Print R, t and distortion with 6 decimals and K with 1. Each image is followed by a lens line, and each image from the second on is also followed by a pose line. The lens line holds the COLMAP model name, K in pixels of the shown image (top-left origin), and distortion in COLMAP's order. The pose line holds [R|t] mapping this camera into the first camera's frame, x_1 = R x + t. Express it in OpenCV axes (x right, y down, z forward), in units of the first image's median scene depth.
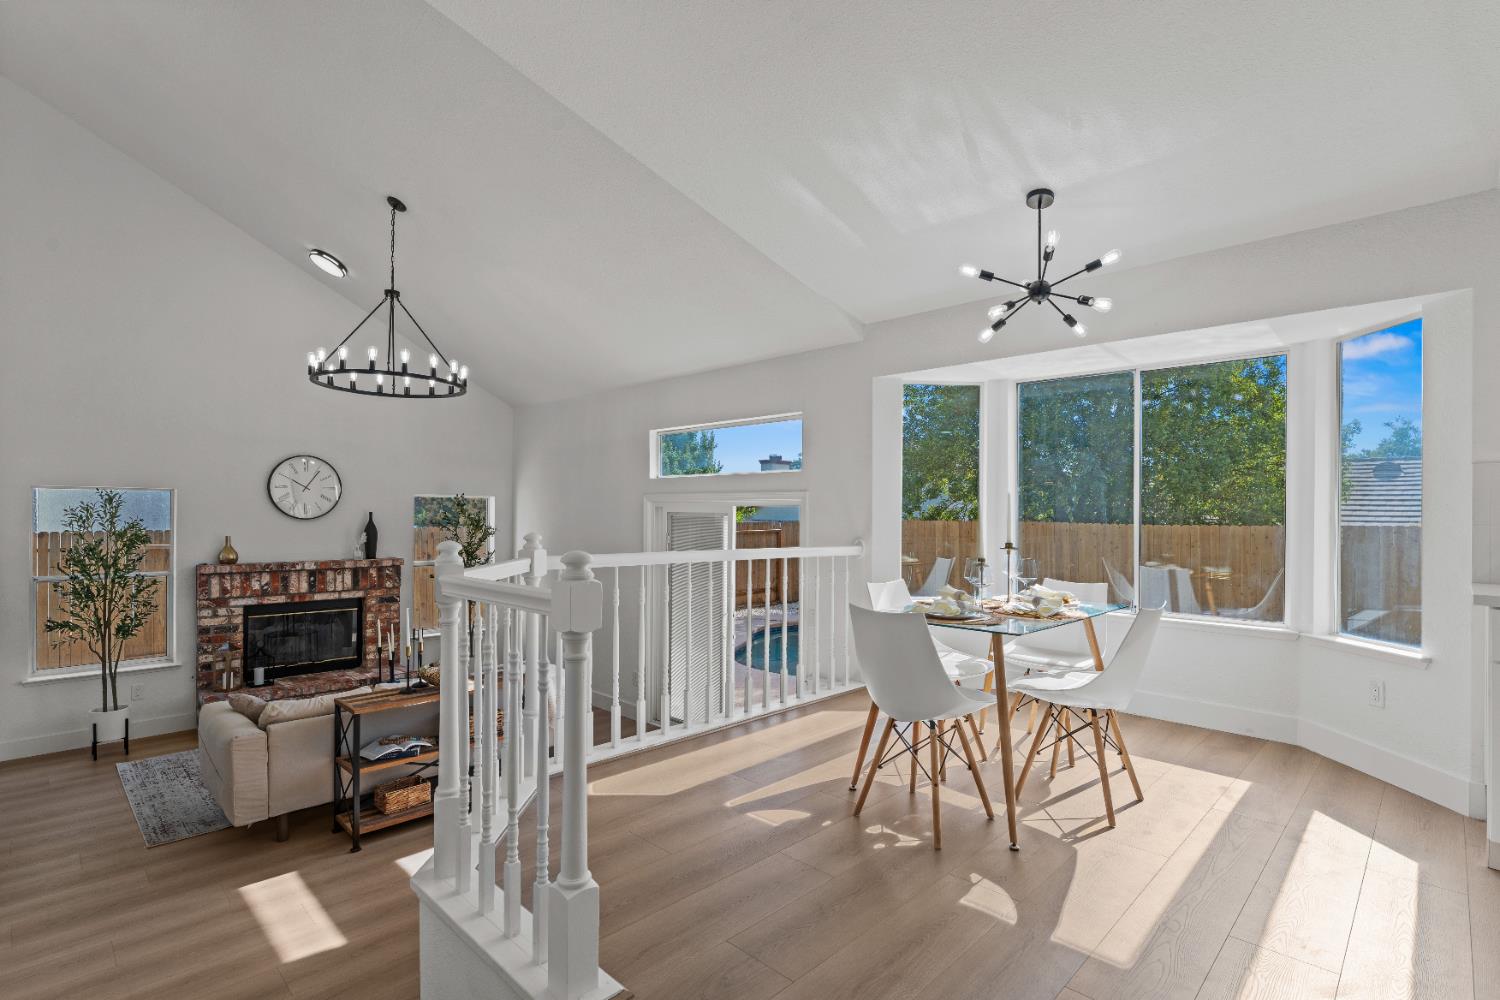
lens RADIAL K [[692.3, 0, 757.3], [0, 692.3, 512.8], [0, 0, 1]] dist [-0.001582, -0.001405]
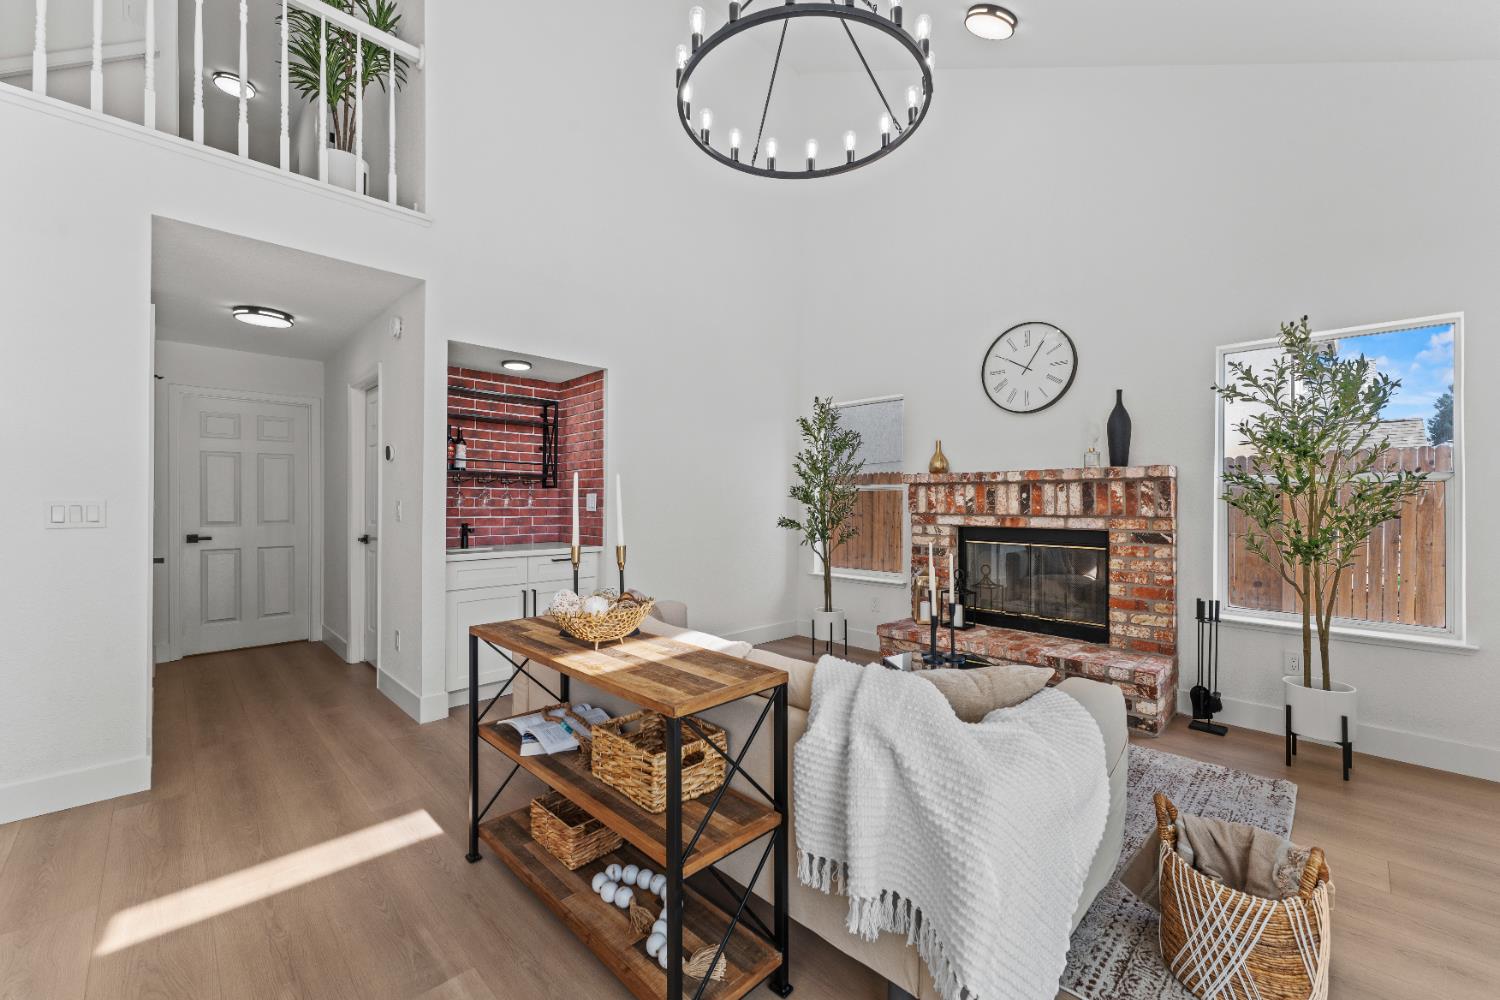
lens RADIAL K [[602.4, 0, 749.1], [0, 602.4, 501.9], [0, 0, 1]] dist [0.003062, 0.000179]
pose [[-0.015441, -0.006551, -0.999859, -0.031581], [0.007732, 0.999948, -0.006671, 0.104114], [0.999851, -0.007833, -0.015389, 0.731967]]
